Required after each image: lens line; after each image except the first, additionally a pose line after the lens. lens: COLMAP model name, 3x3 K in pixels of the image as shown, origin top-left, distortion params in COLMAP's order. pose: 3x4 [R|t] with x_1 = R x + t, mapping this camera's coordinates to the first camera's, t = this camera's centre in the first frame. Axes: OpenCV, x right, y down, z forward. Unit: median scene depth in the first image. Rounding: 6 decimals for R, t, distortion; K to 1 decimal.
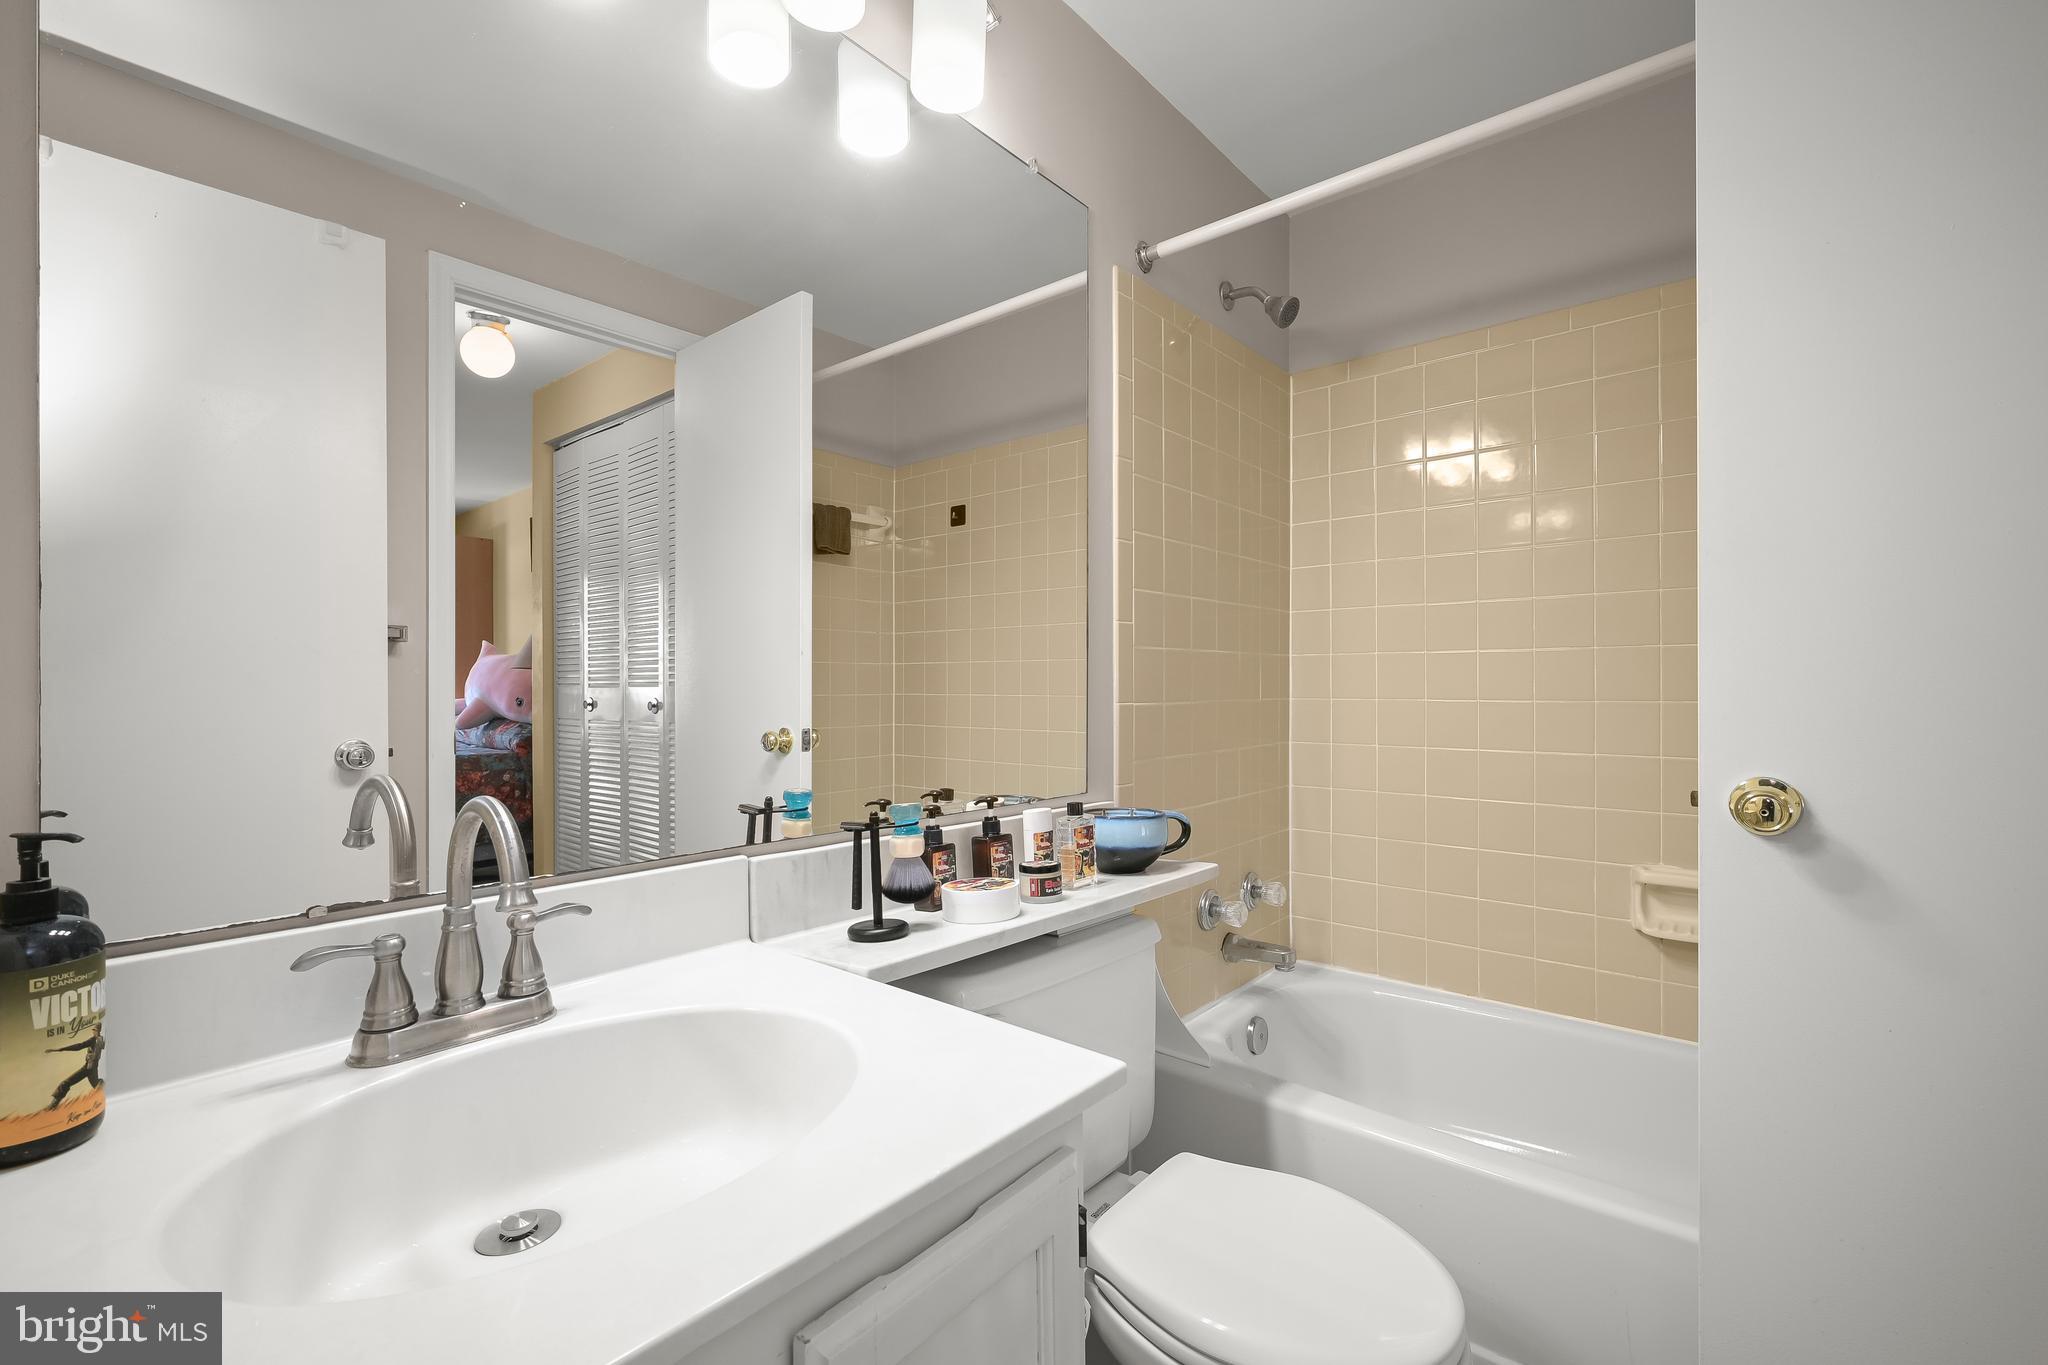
lens RADIAL K [[899.2, 0, 1022.6], [0, 899.2, 679.3], [0, 0, 1]] dist [-0.000659, 0.000123]
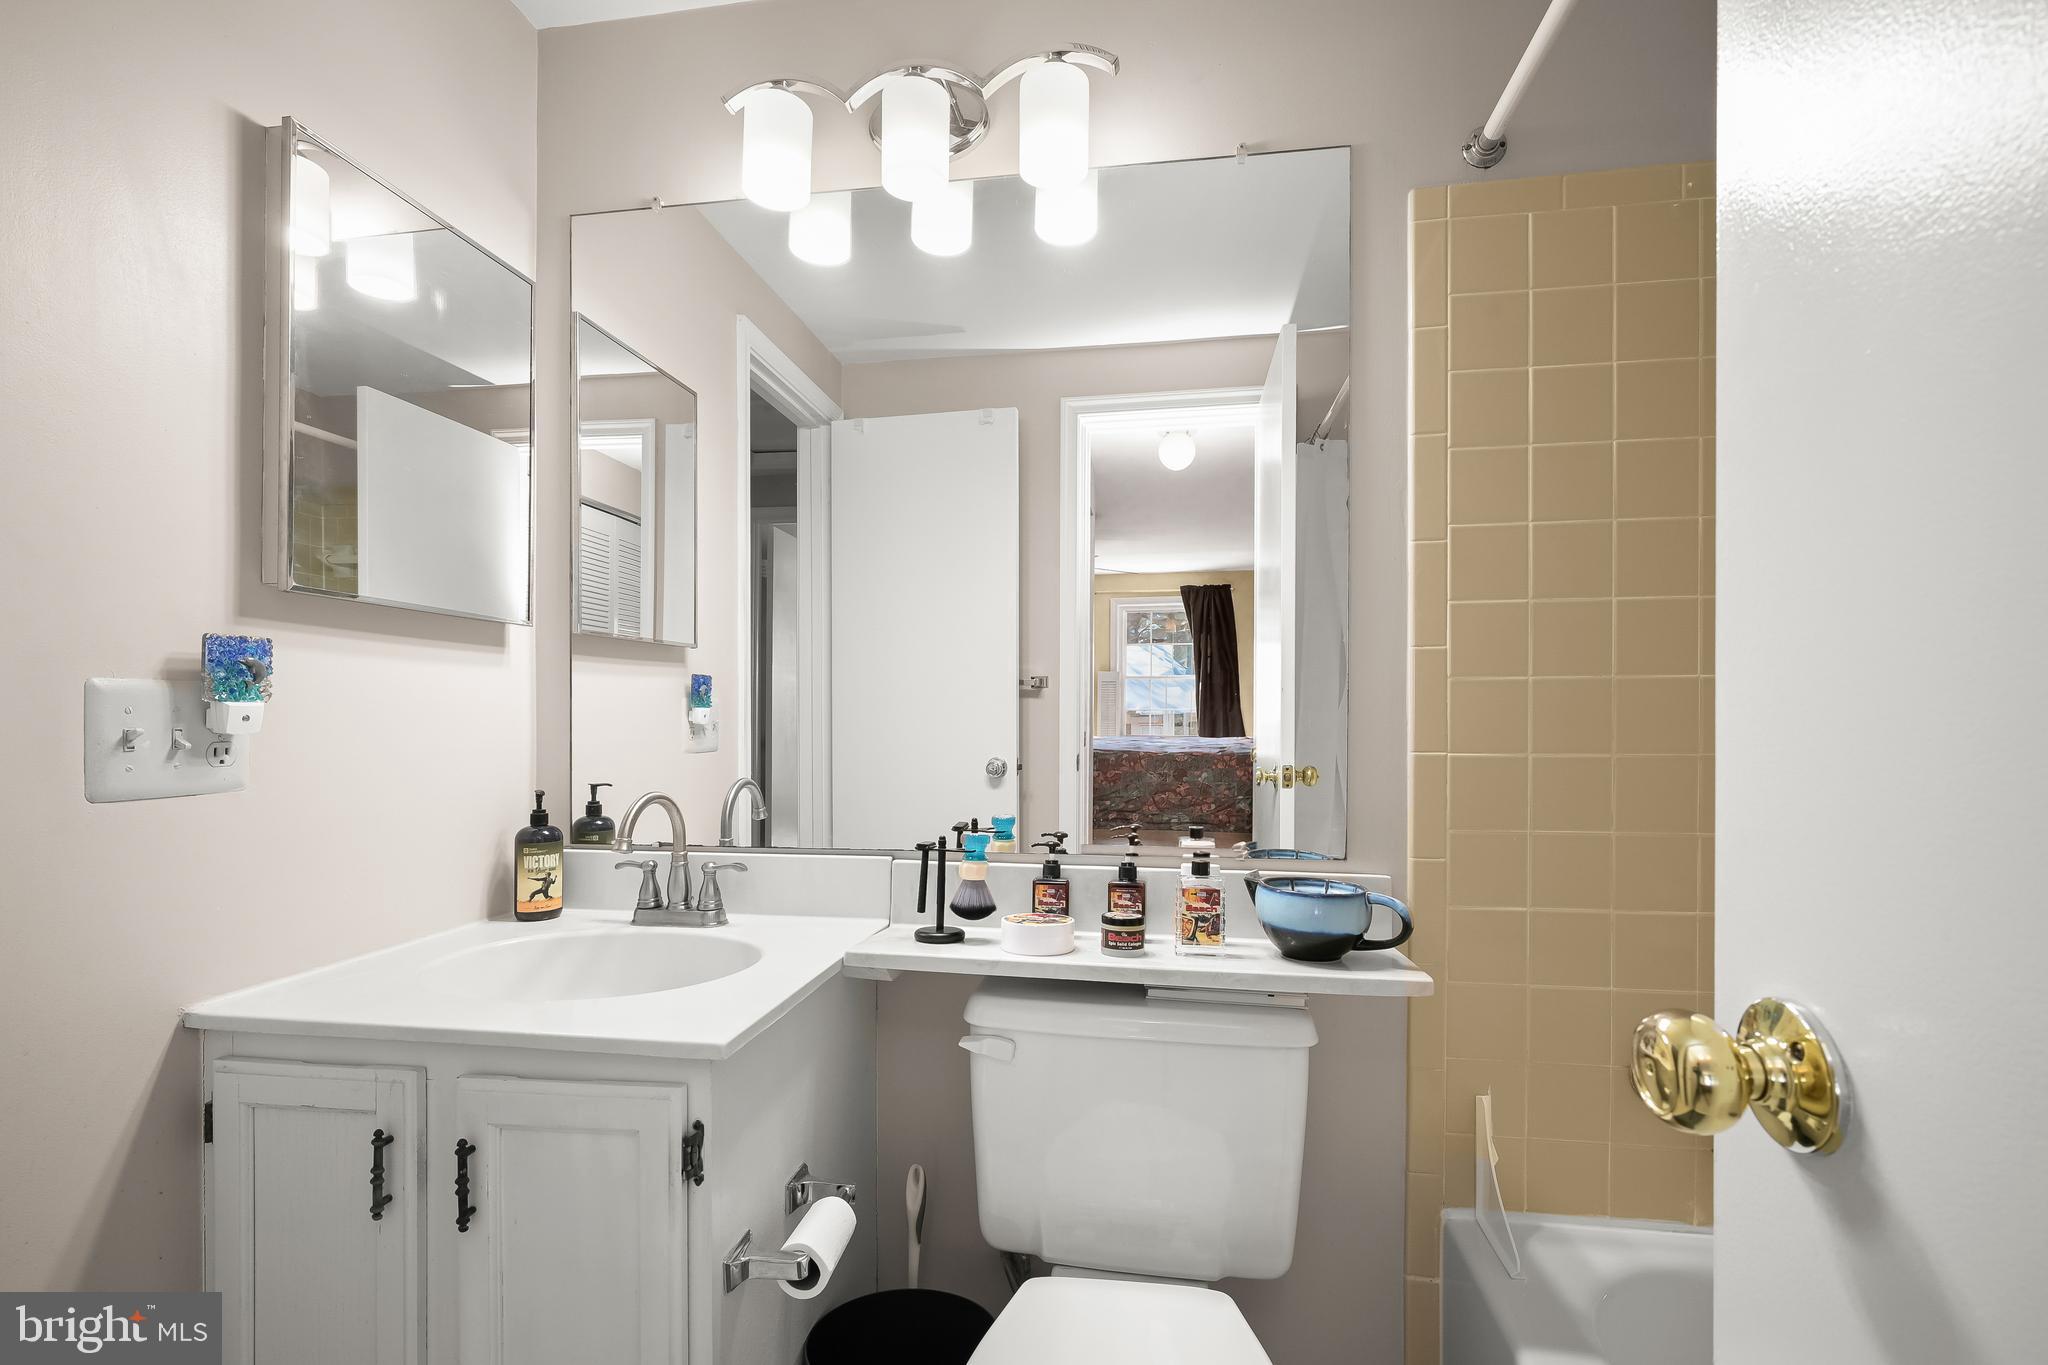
lens RADIAL K [[896.5, 0, 1025.0], [0, 896.5, 722.0], [0, 0, 1]] dist [-0.024521, 0.000057]
pose [[0.522466, 0.010014, -0.852601, 0.904575], [0.008668, 0.999817, 0.017054, -0.024551], [0.852616, -0.016300, 0.522284, 0.471766]]
